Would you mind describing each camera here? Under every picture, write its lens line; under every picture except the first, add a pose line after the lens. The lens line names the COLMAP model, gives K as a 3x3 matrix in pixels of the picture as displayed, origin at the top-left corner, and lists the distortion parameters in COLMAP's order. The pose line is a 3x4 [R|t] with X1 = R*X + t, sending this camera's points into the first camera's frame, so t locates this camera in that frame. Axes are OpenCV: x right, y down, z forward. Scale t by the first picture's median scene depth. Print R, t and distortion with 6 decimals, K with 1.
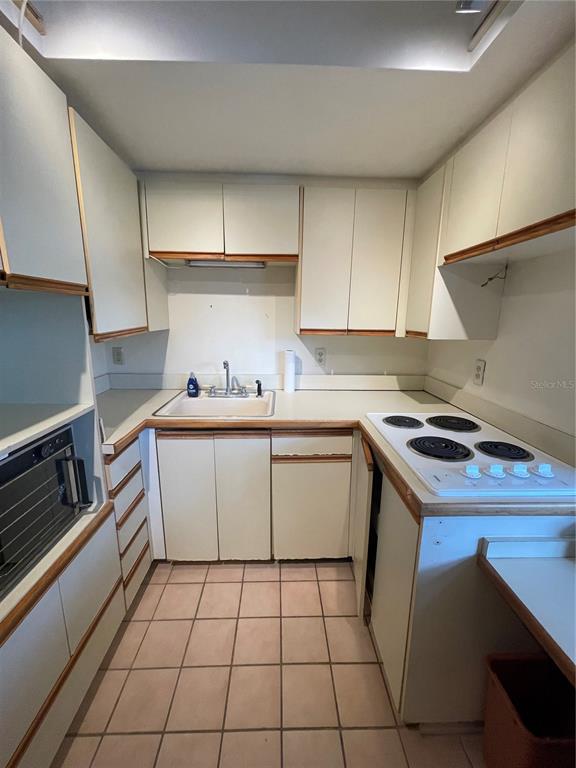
lens RADIAL K [[310.8, 0, 286.5], [0, 310.8, 381.0], [0, 0, 1]] dist [-0.004886, 0.002107]
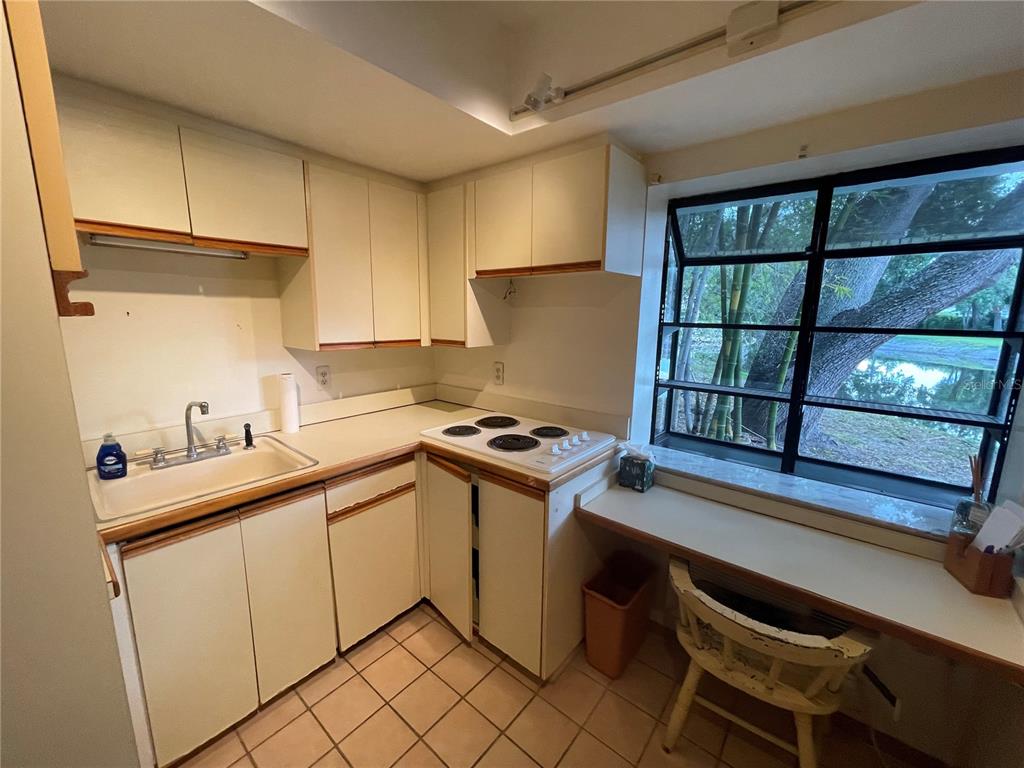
lens RADIAL K [[414.5, 0, 507.5], [0, 414.5, 385.0], [0, 0, 1]] dist [-0.004886, 0.002107]
pose [[0.663986, -0.134793, 0.735495, -0.487444], [0.152729, 0.987329, 0.043066, -0.049917], [-0.731981, 0.083737, 0.676160, -0.020984]]
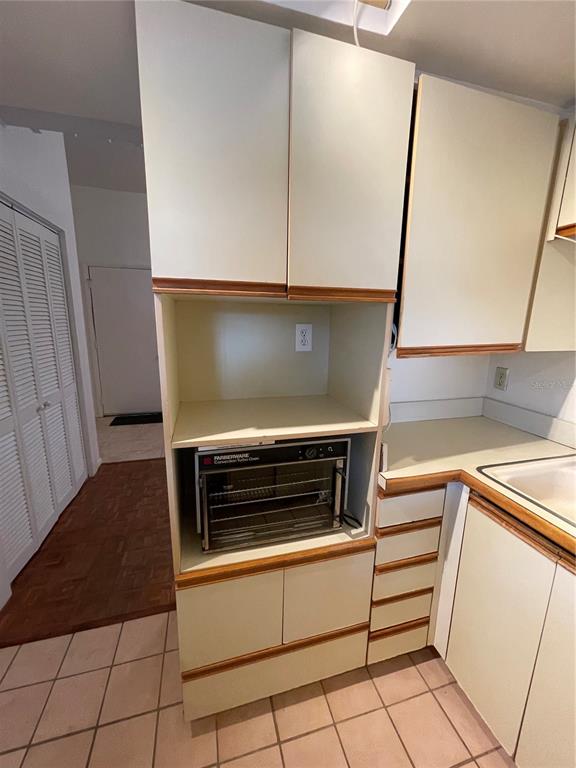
lens RADIAL K [[310.8, 0, 285.8], [0, 310.8, 381.4], [0, 0, 1]] dist [-0.004886, 0.002107]
pose [[0.239029, 0.187666, -0.952705, 0.104144], [-0.217898, 0.966490, 0.135712, -0.087158], [0.946248, 0.175154, 0.271911, 0.391601]]
